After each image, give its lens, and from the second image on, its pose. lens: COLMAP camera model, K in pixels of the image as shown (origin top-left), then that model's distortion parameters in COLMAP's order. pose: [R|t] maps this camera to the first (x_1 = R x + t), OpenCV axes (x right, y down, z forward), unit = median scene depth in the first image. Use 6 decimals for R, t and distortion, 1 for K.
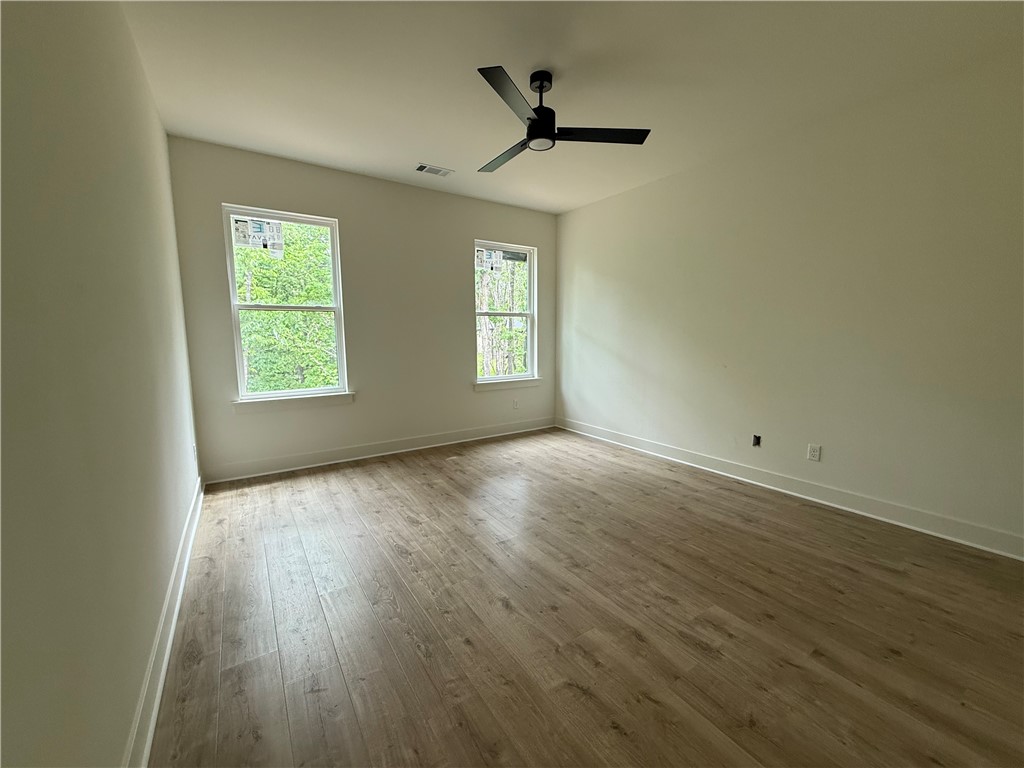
lens RADIAL K [[403.5, 0, 507.2], [0, 403.5, 392.4], [0, 0, 1]] dist [-0.012130, 0.000204]
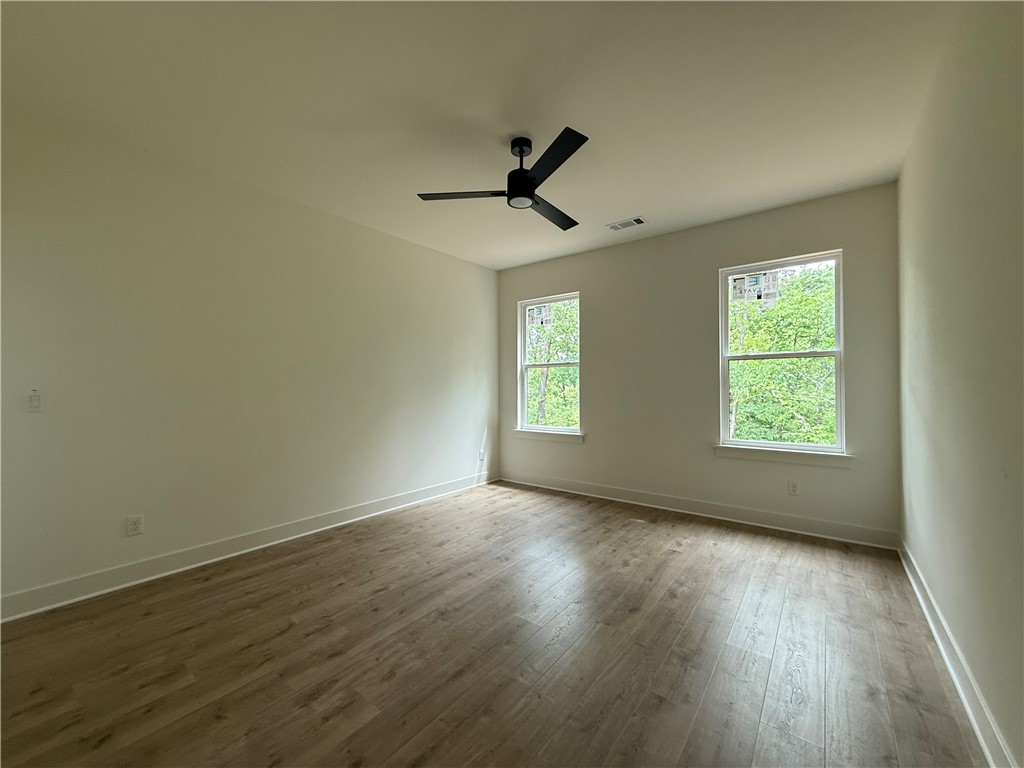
lens RADIAL K [[406.9, 0, 509.9], [0, 406.9, 384.1], [0, 0, 1]] dist [-0.000526, 0.000171]
pose [[0.319130, -0.000026, -0.947711, 0.690599], [-0.132568, 0.990167, -0.044668, -0.065546], [0.938393, 0.139891, 0.315988, 0.442364]]
